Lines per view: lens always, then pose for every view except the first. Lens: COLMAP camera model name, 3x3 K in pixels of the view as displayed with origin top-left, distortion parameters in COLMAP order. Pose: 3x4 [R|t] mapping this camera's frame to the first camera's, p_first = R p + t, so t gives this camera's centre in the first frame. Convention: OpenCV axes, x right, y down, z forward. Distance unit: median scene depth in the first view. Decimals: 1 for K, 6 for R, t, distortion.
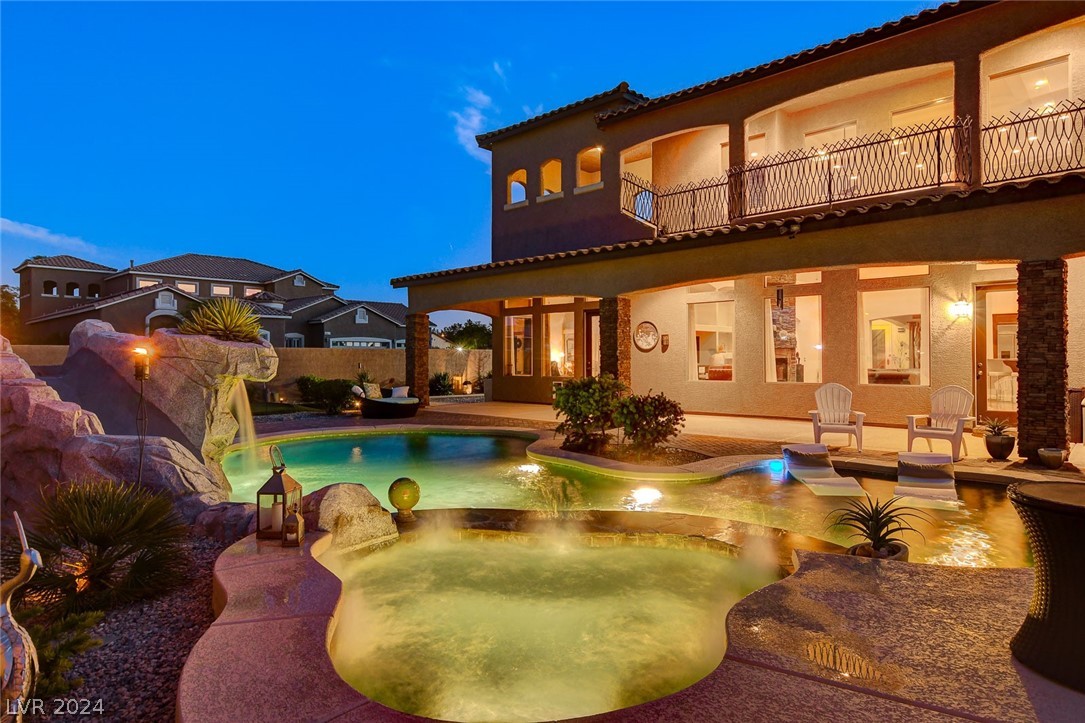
lens RADIAL K [[629.8, 0, 521.6], [0, 629.8, 344.4], [0, 0, 1]] dist [-0.003353, 0.019690]
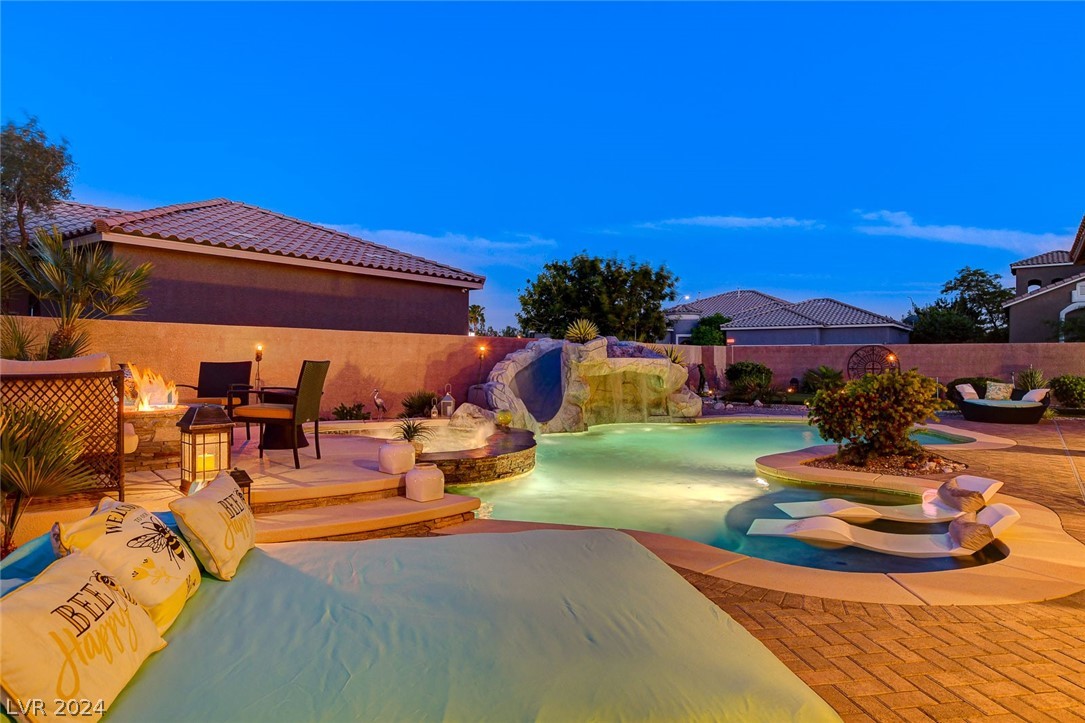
lens RADIAL K [[690.6, 0, 542.5], [0, 690.6, 361.5], [0, 0, 1]] dist [0.016932, 0.003572]
pose [[0.127446, -0.000971, -0.991845, 0.596978], [0.025467, 0.999673, 0.002294, 0.015935], [0.991518, -0.025552, 0.127429, 0.271558]]
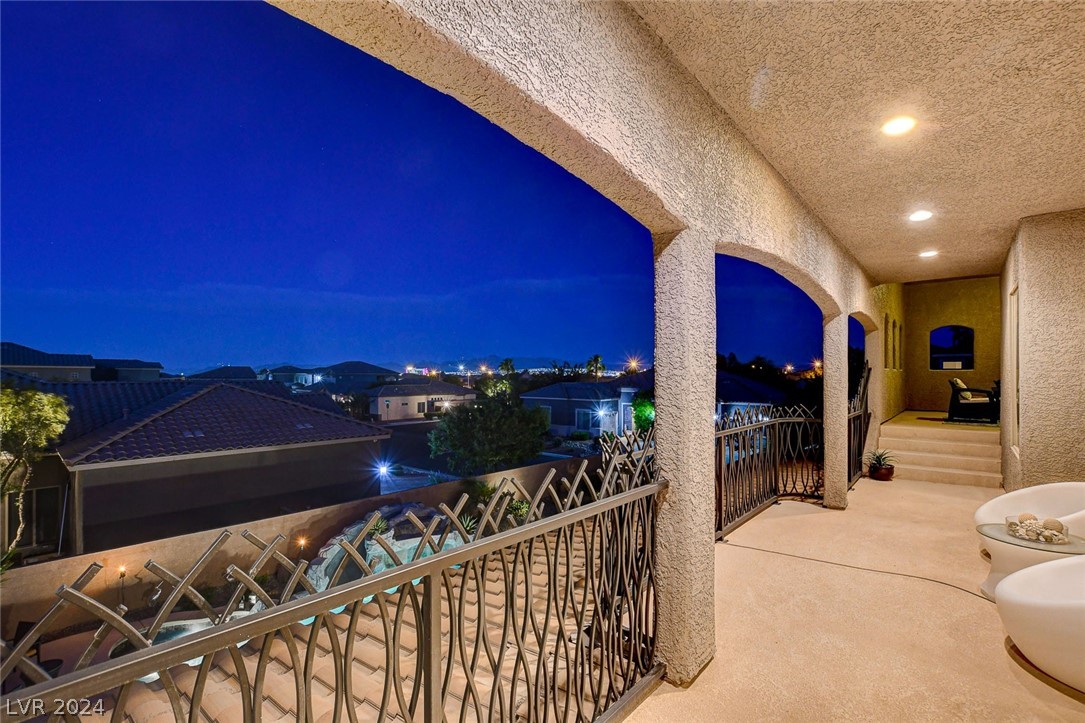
lens RADIAL K [[487.6, 0, 541.2], [0, 487.6, 374.7], [0, 0, 1]] dist [-0.014566, -0.000068]
pose [[0.039888, -0.001319, -0.999203, 0.648530], [0.016309, 0.999867, -0.000669, -0.255470], [0.999071, -0.016269, 0.039905, 0.651816]]
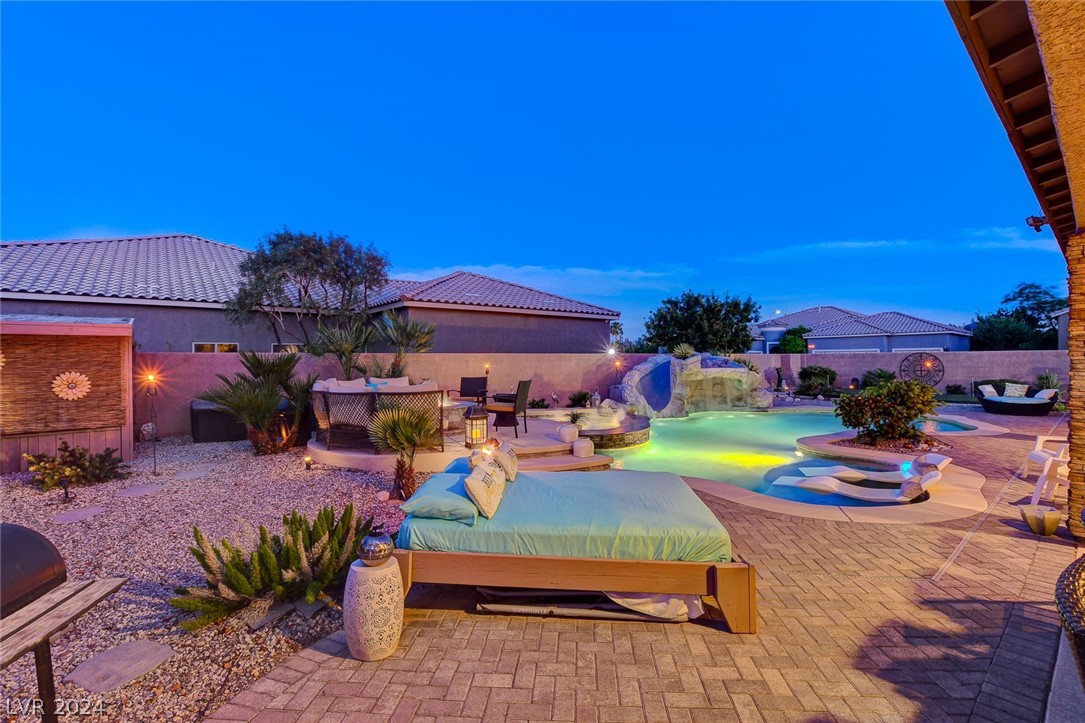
lens RADIAL K [[496.9, 0, 538.0], [0, 496.9, 362.7], [0, 0, 1]] dist [-0.016829, 0.000267]
pose [[-0.126480, 0.003295, -0.991964, 0.702974], [0.034757, 0.999395, -0.001112, -0.002877], [0.991360, -0.034618, -0.126518, 0.274826]]
